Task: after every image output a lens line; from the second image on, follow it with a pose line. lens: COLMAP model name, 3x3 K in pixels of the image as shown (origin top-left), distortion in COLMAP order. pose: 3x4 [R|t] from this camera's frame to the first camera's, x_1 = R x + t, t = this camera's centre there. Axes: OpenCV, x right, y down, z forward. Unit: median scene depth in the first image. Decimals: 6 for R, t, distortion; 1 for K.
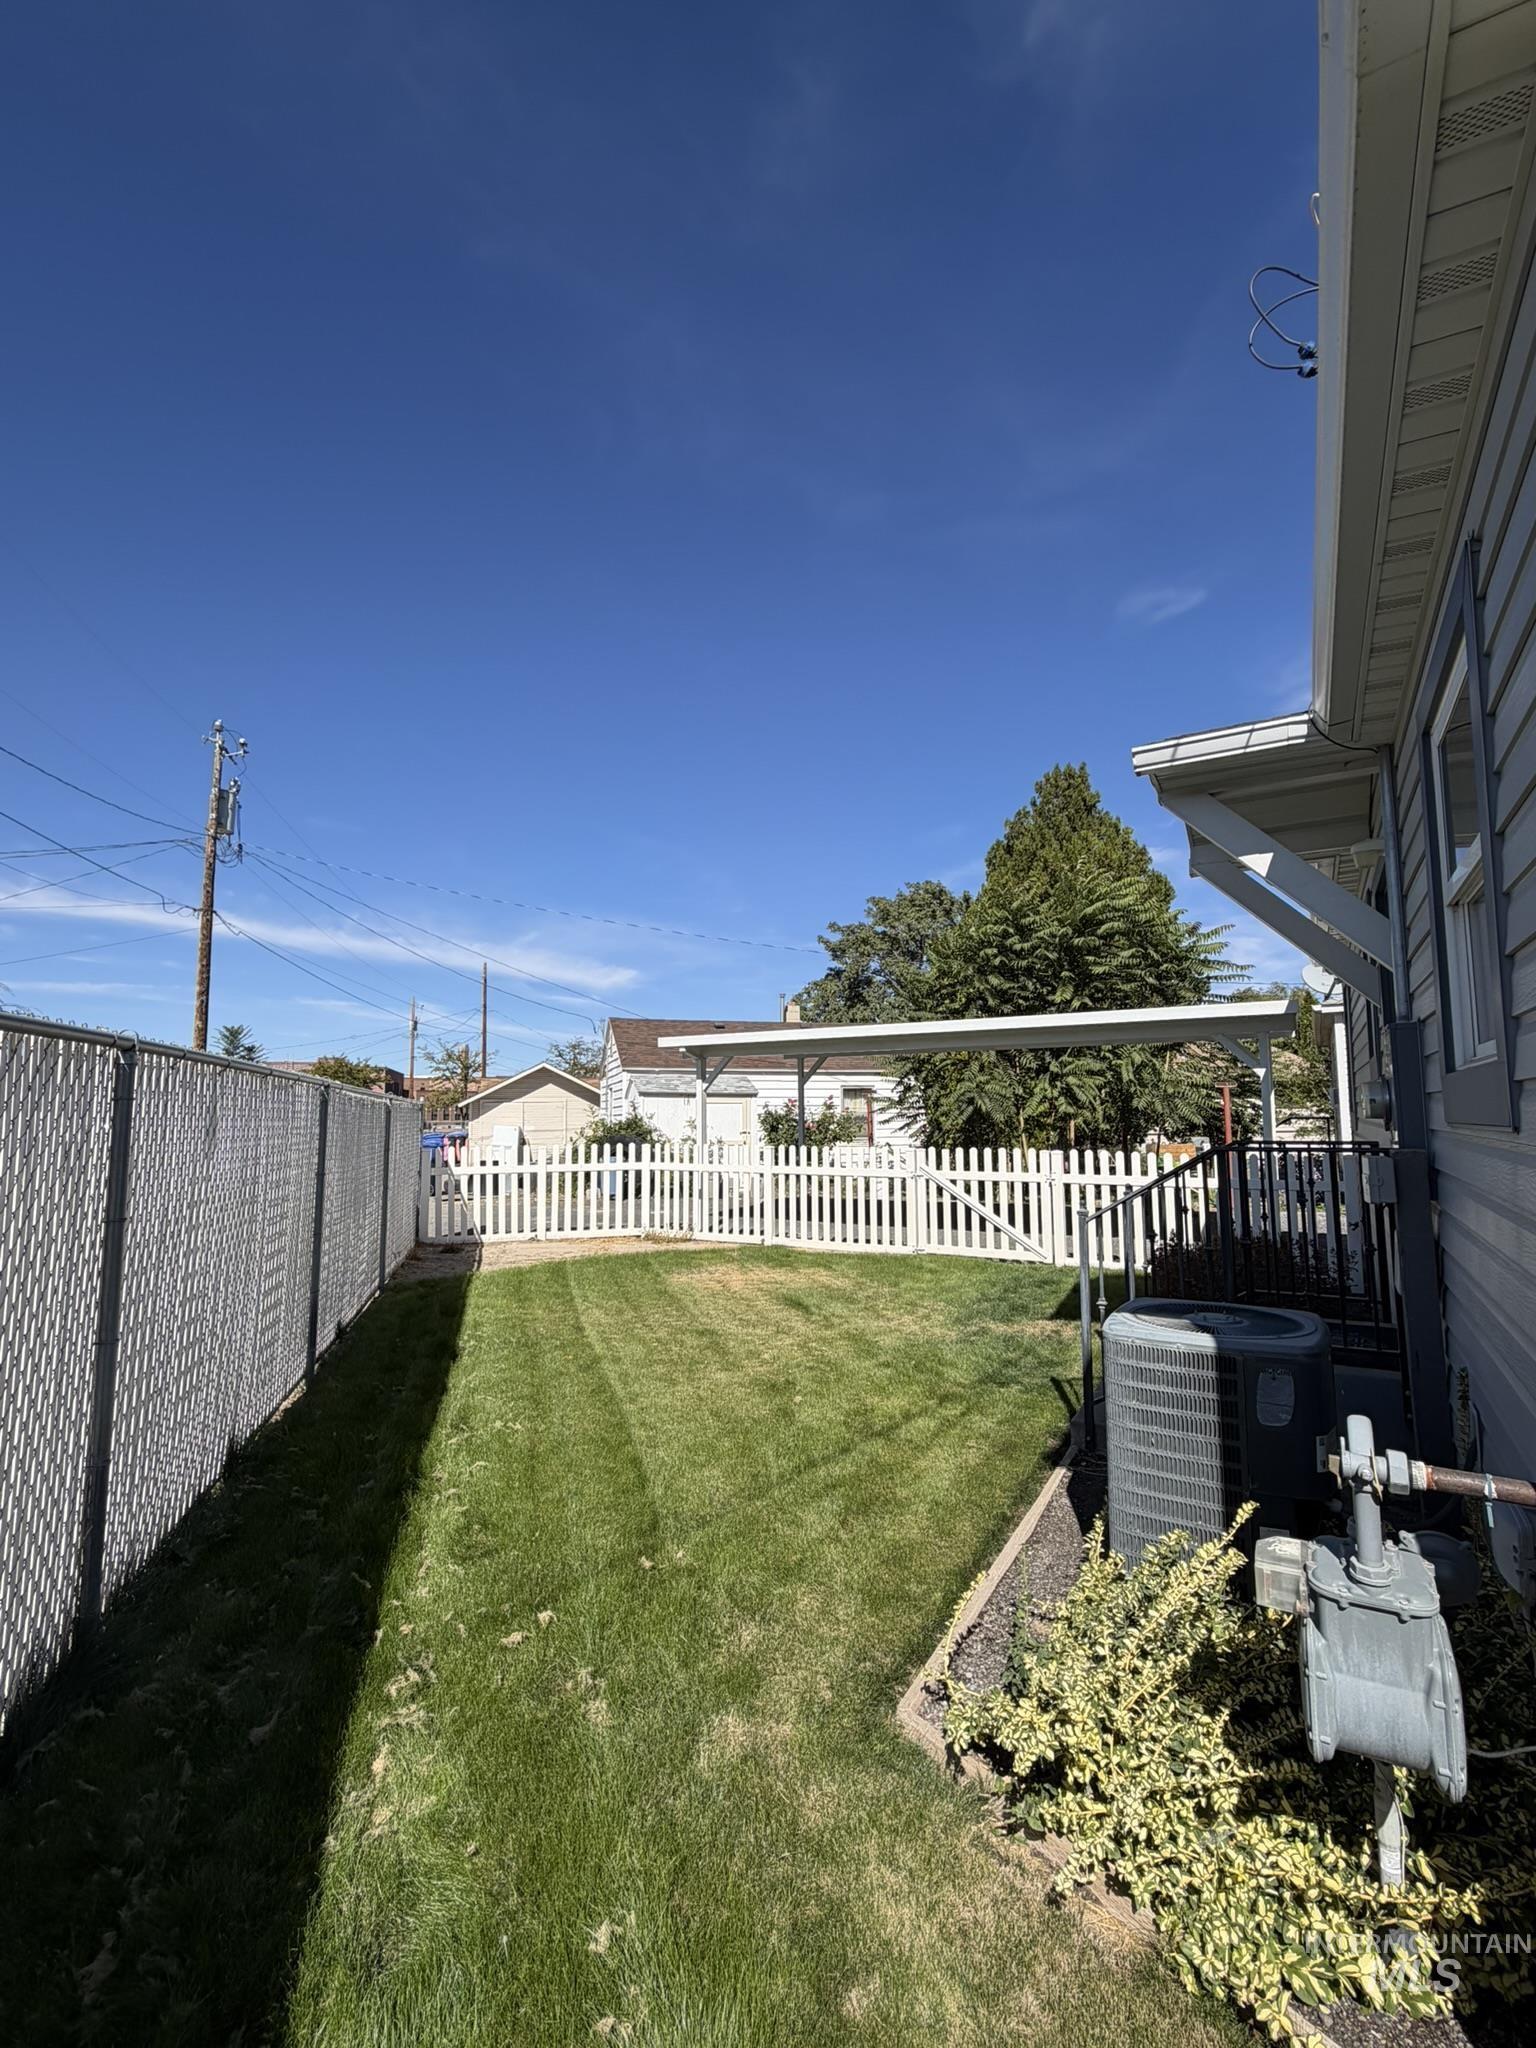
lens RADIAL K [[941.6, 0, 768.0], [0, 941.6, 1024.0], [0, 0, 1]] dist [0.000934, 0.000086]
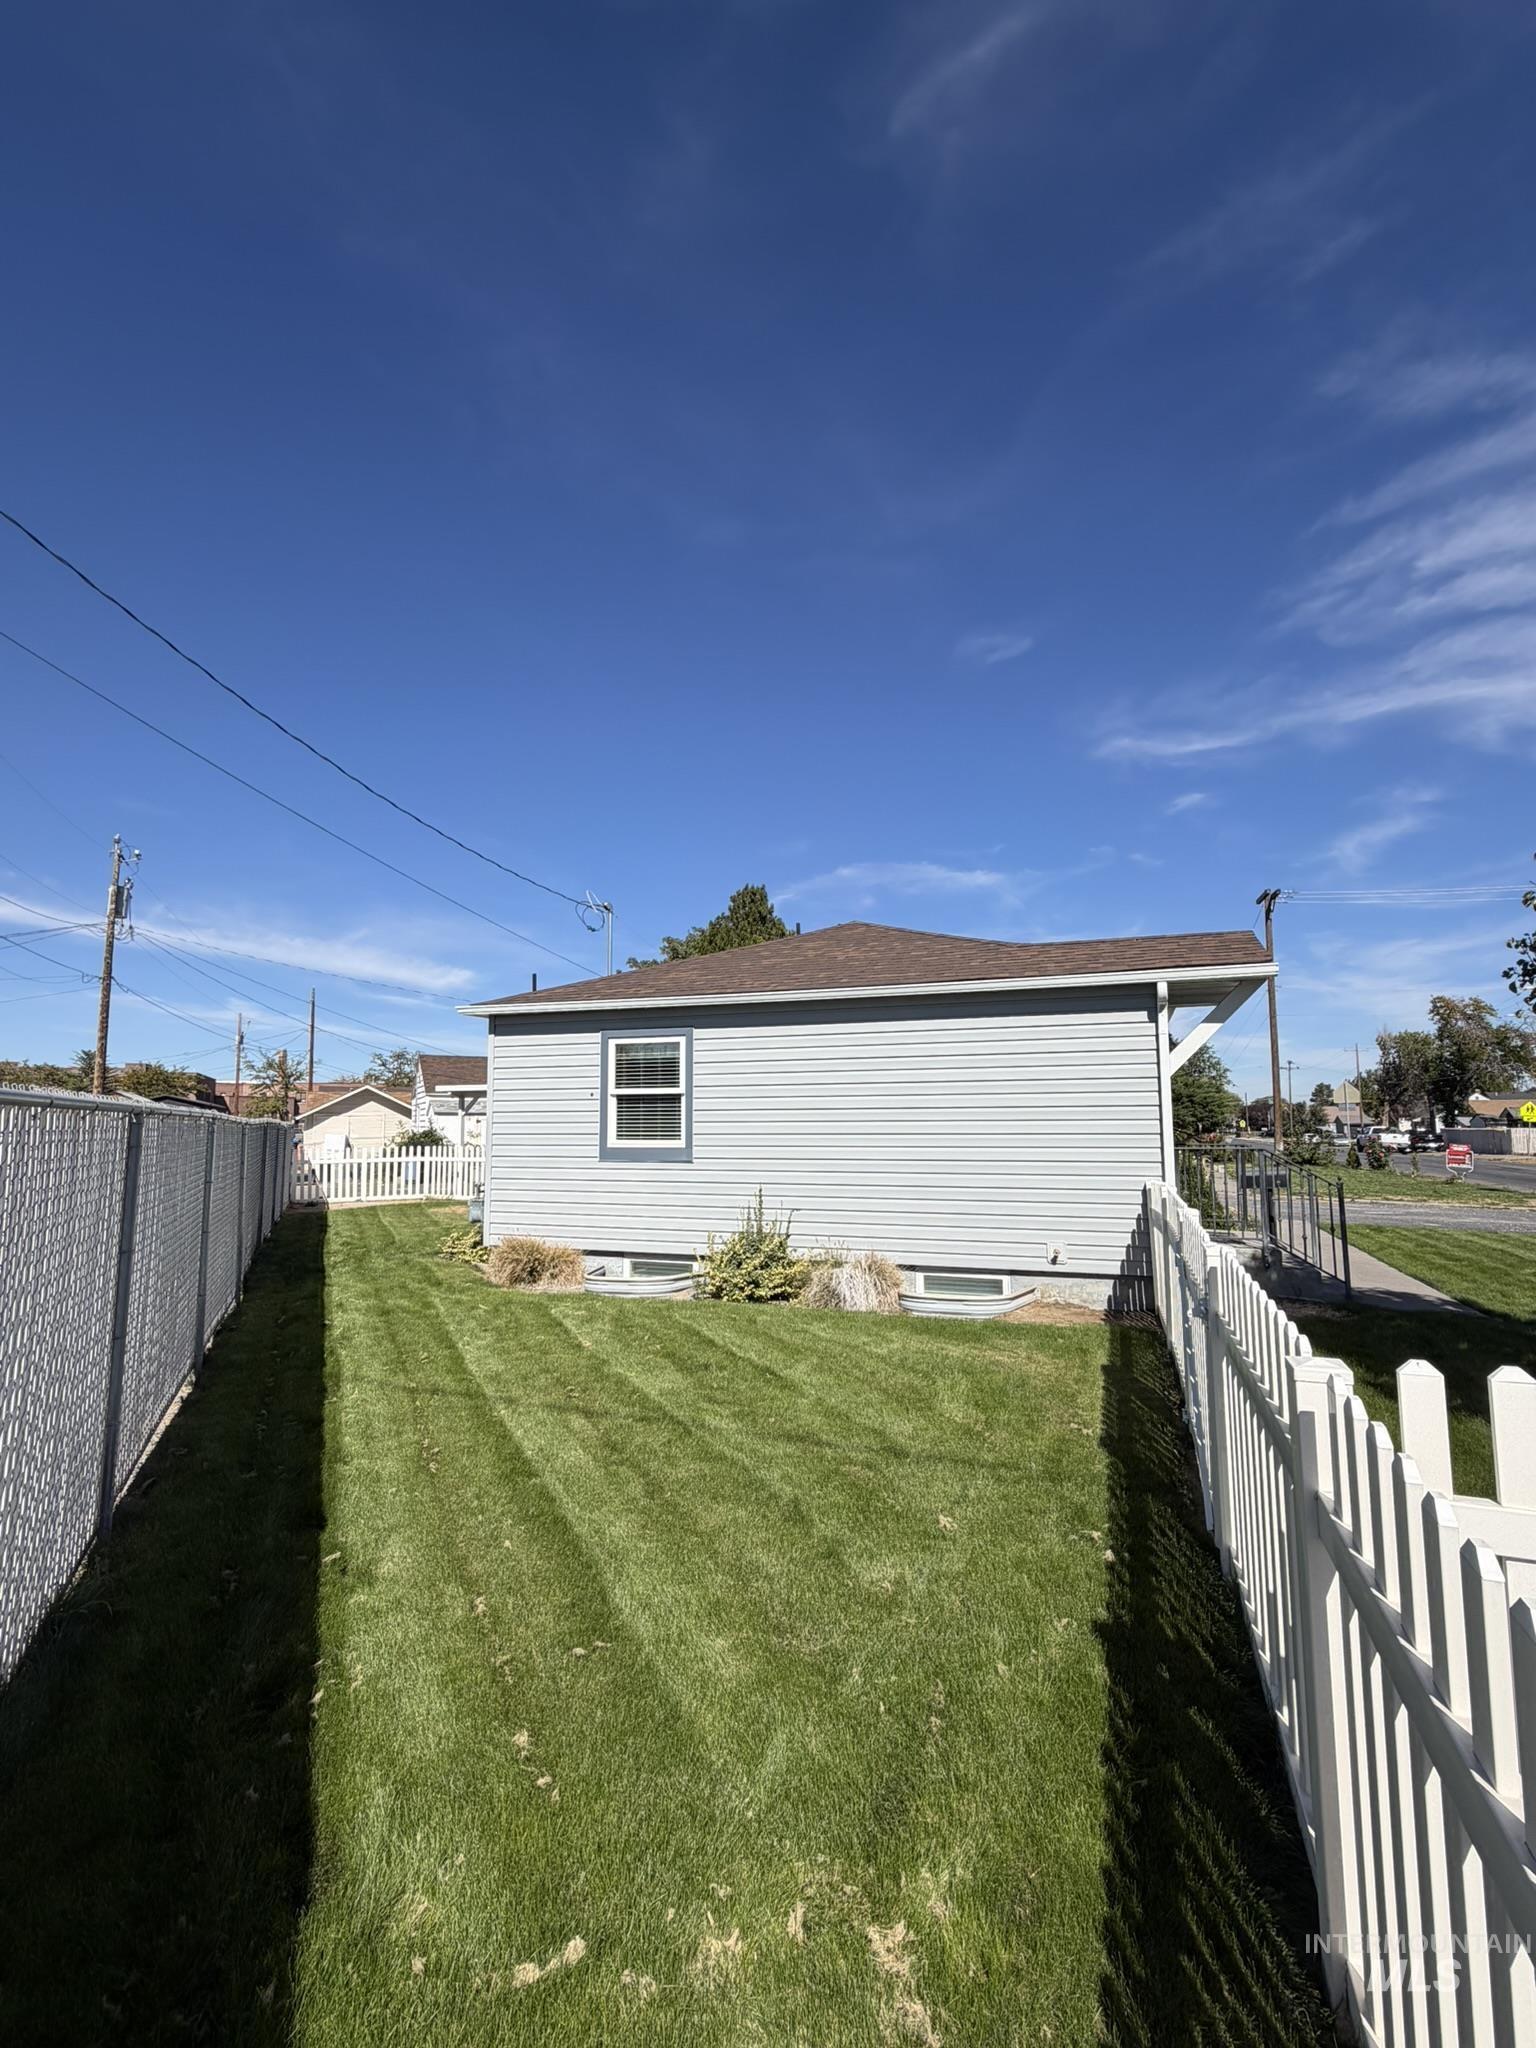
lens RADIAL K [[941.6, 0, 768.0], [0, 941.6, 1024.0], [0, 0, 1]] dist [0.000934, 0.000086]
pose [[0.986178, 0.014363, 0.165063, 0.118447], [-0.013383, 0.999886, -0.007051, -0.054578], [-0.165146, 0.004744, 0.986258, -0.486334]]
